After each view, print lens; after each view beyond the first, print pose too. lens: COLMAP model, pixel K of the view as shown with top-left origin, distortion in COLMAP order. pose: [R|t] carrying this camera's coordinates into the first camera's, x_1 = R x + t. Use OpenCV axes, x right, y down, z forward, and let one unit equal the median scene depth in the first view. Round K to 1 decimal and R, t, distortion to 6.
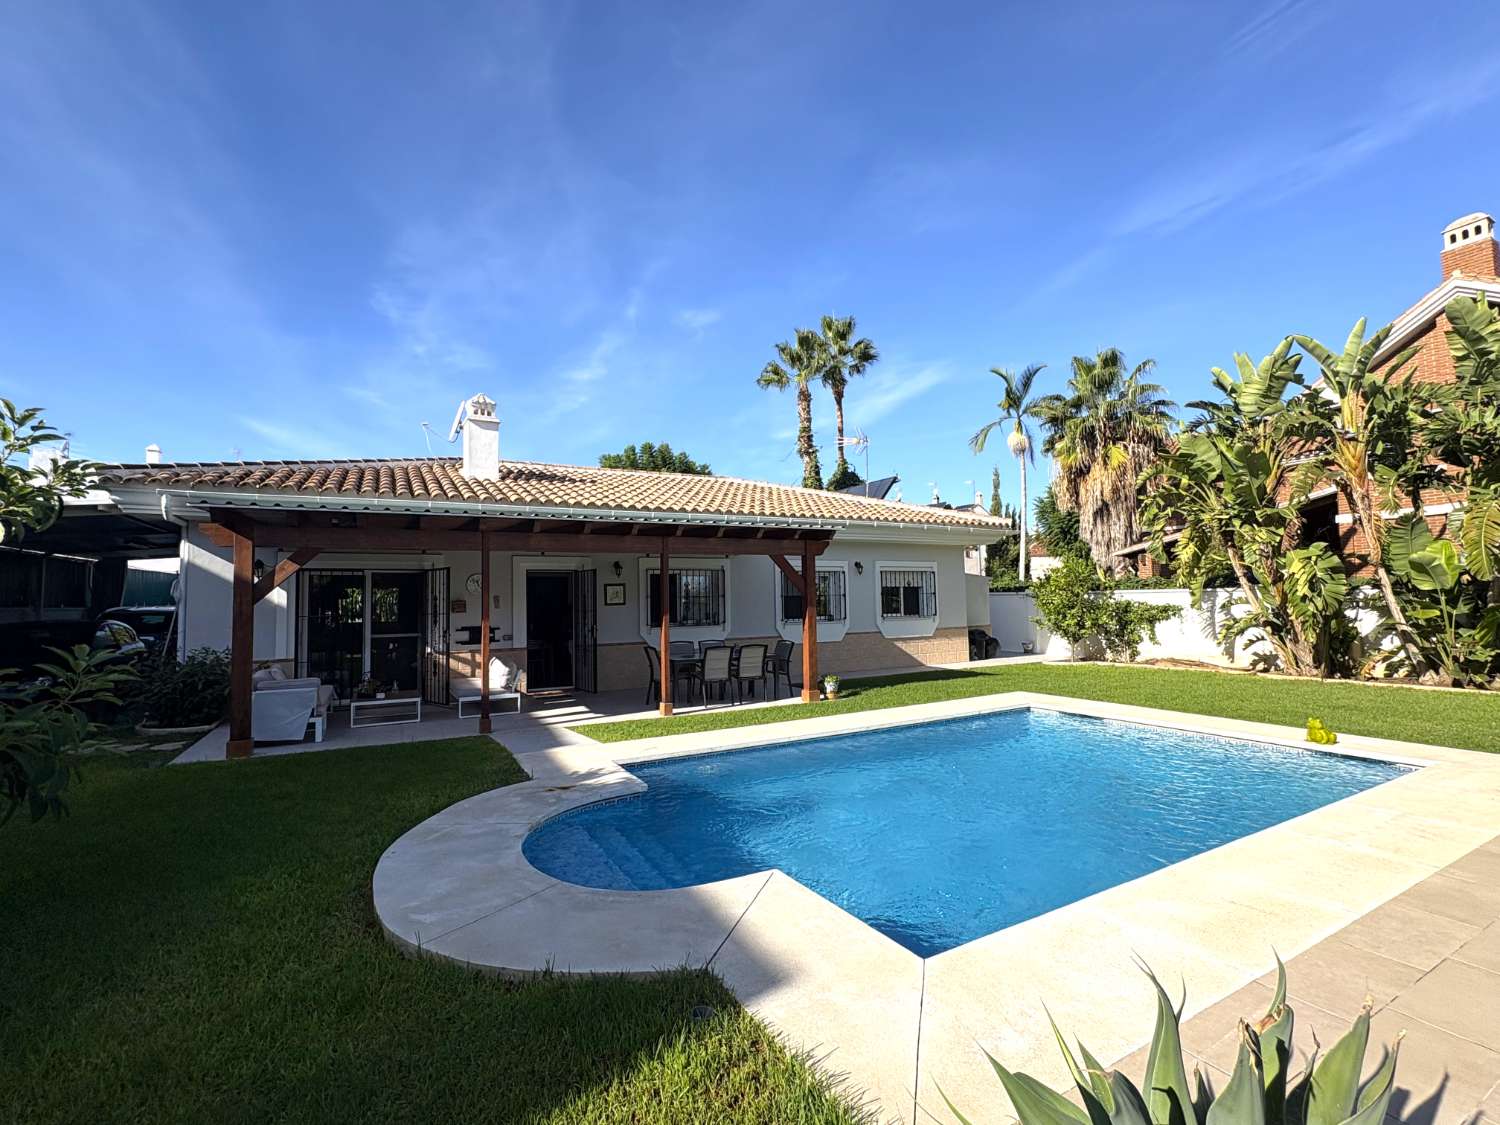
lens RADIAL K [[669.2, 0, 752.5], [0, 669.2, 566.2], [0, 0, 1]] dist [-0.001191, -0.000562]
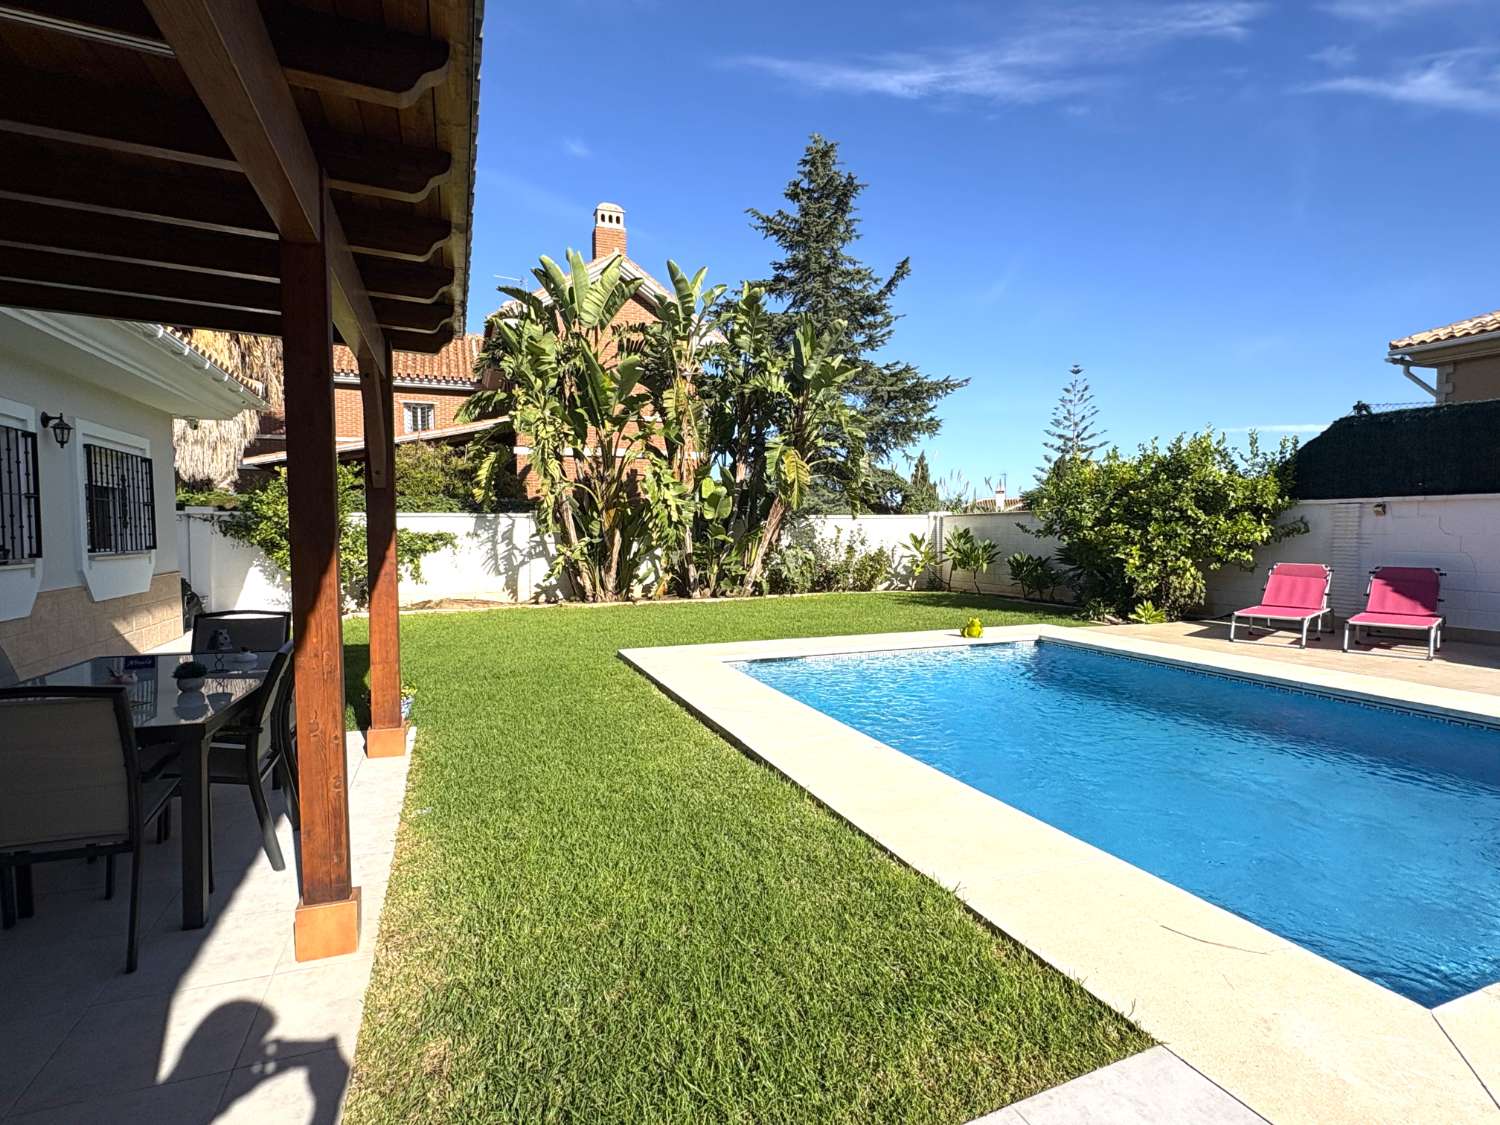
lens RADIAL K [[763.9, 0, 749.8], [0, 763.9, 567.2], [0, 0, 1]] dist [-0.001193, -0.000634]
pose [[0.133932, -0.032895, 0.990444, -0.229956], [-0.050072, 0.997948, 0.039915, 0.043918], [-0.989725, -0.054940, 0.132010, 0.513074]]
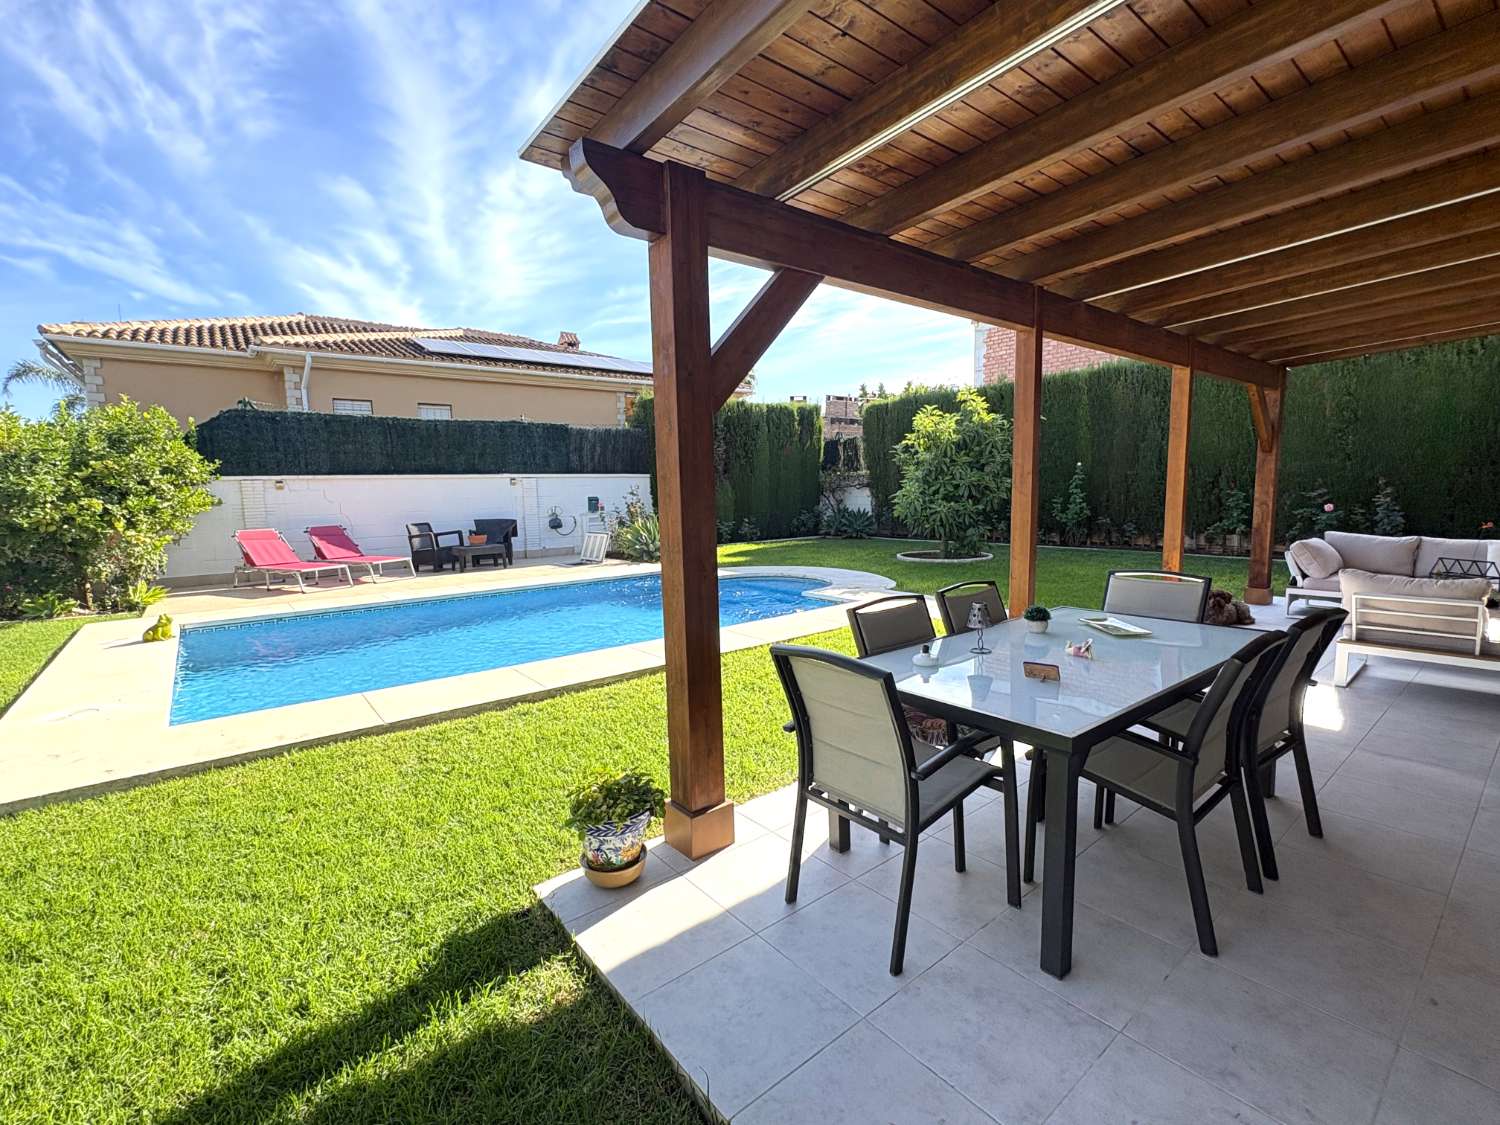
lens RADIAL K [[669.2, 0, 748.6], [0, 669.2, 567.9], [0, 0, 1]] dist [-0.001191, -0.000562]
pose [[-0.983036, 0.061054, -0.172950, 0.078038], [0.048515, 0.995940, 0.075830, 0.054318], [0.176877, 0.066153, -0.982007, 0.874998]]
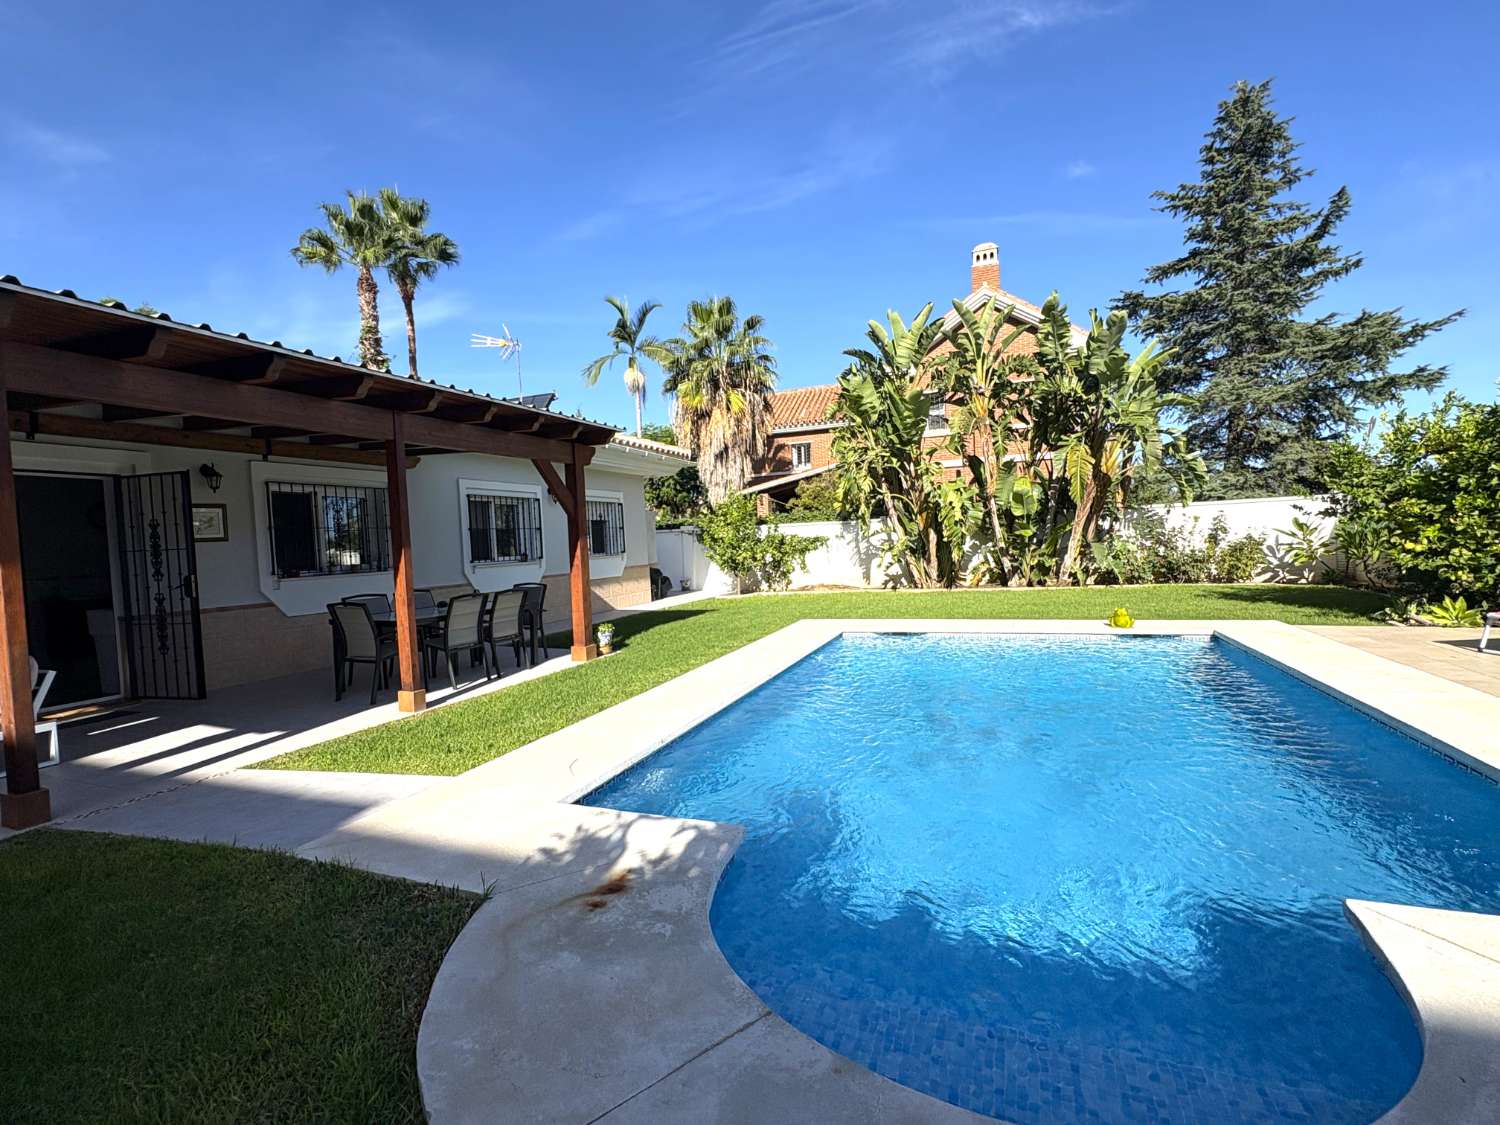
lens RADIAL K [[669.2, 0, 749.6], [0, 669.2, 565.2], [0, 0, 1]] dist [-0.001191, -0.000562]
pose [[0.771393, -0.041772, 0.634987, -0.169320], [-0.000460, 0.997806, 0.066199, 0.032071], [-0.636359, -0.051358, 0.769681, 0.217077]]
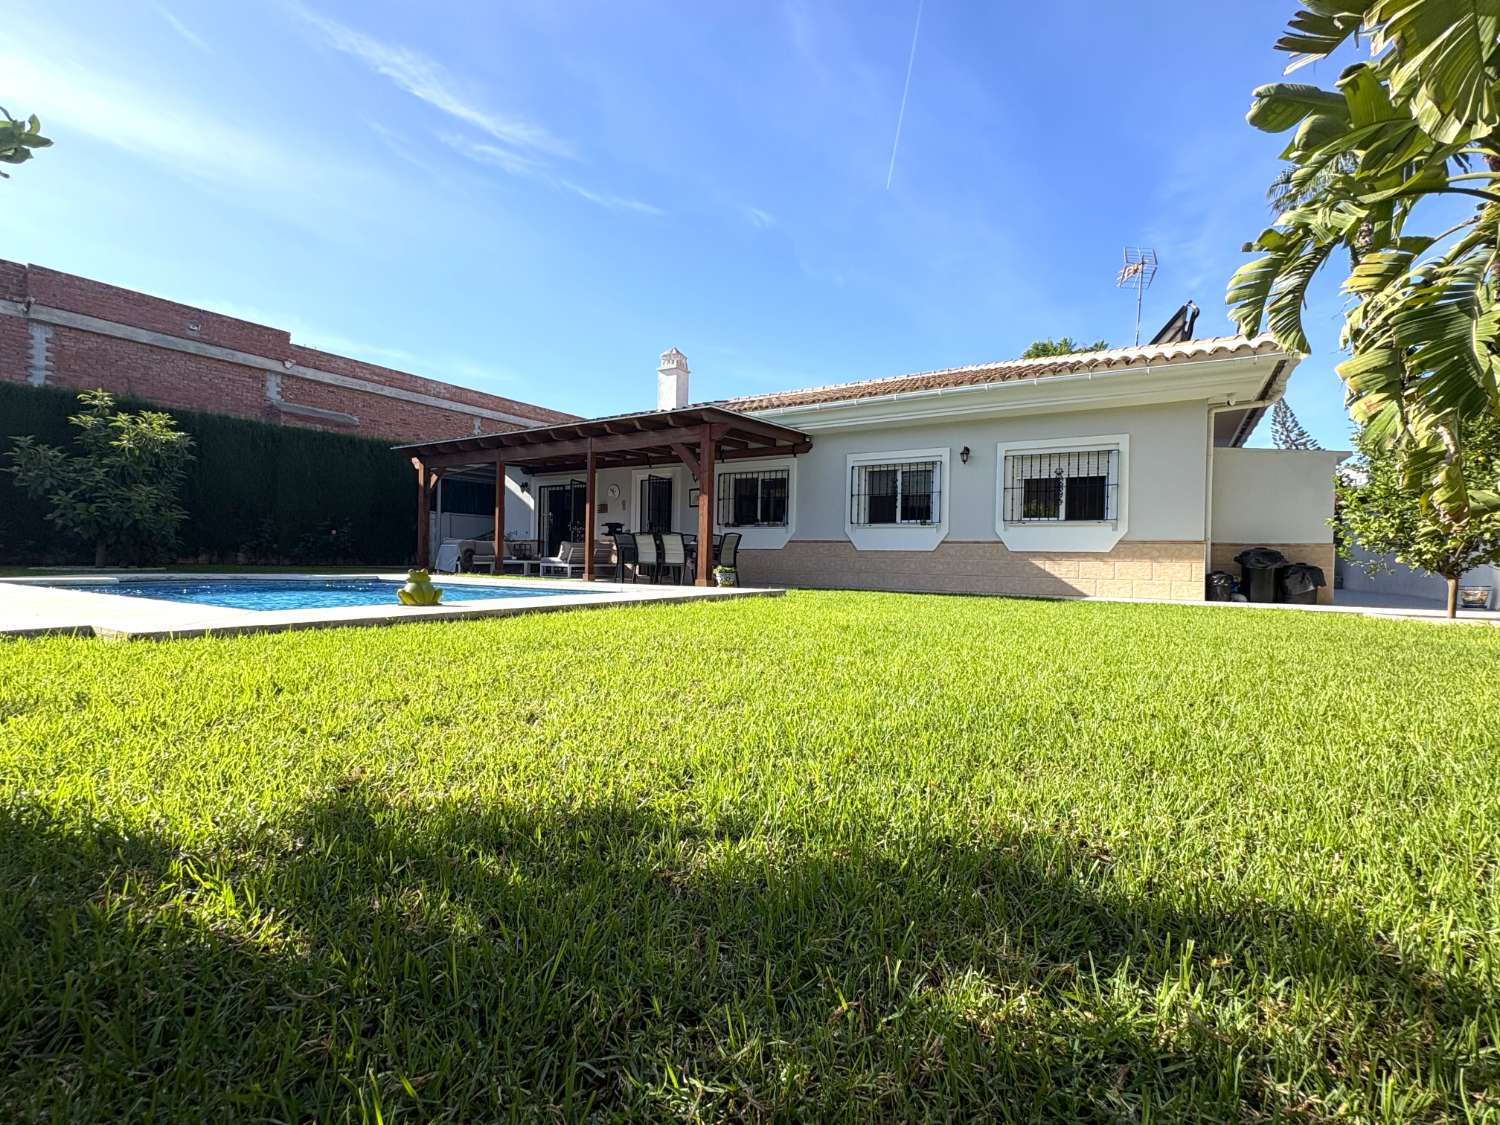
lens RADIAL K [[669.2, 0, 751.1], [0, 669.2, 582.9], [0, 0, 1]] dist [-0.001191, -0.000562]
pose [[0.502535, 0.058663, -0.862564, 0.677147], [0.018702, 0.996724, 0.078683, 0.079679], [0.864354, -0.055672, 0.499792, 0.394996]]
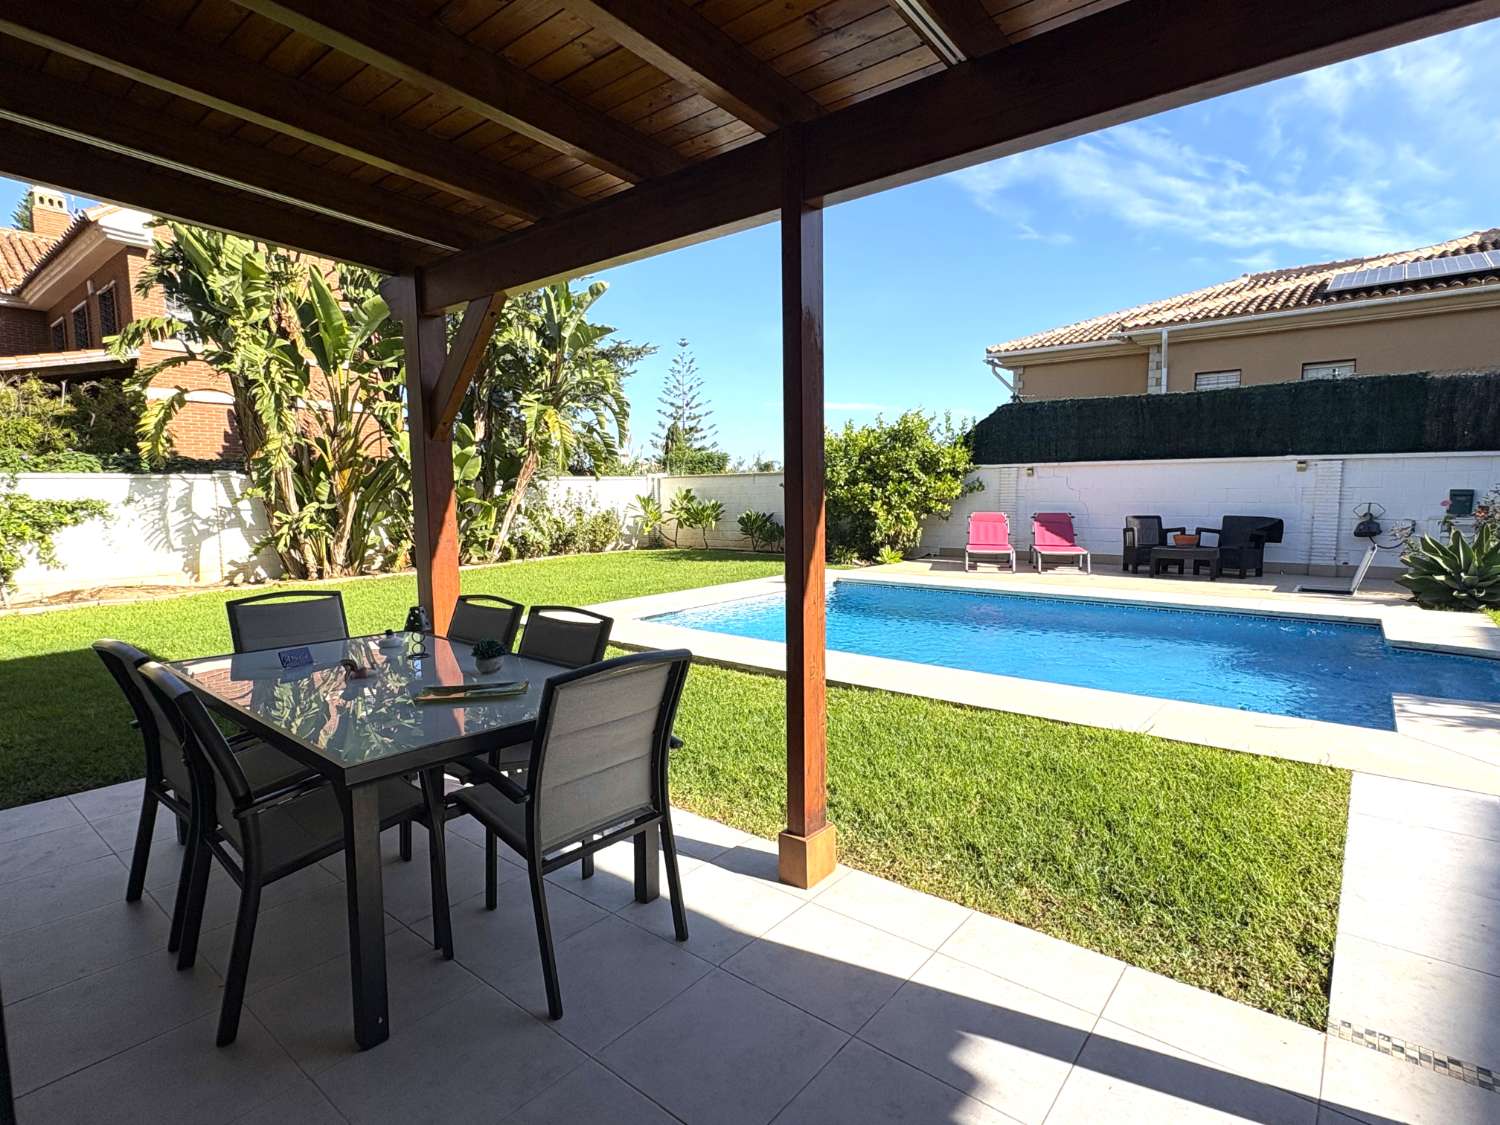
lens RADIAL K [[763.9, 0, 749.9], [0, 763.9, 563.8], [0, 0, 1]] dist [-0.001193, -0.000634]
pose [[-0.372399, -0.069166, 0.925492, -0.235723], [-0.029269, 0.997598, 0.062778, 0.054492], [-0.927611, -0.003710, -0.373529, 0.701220]]
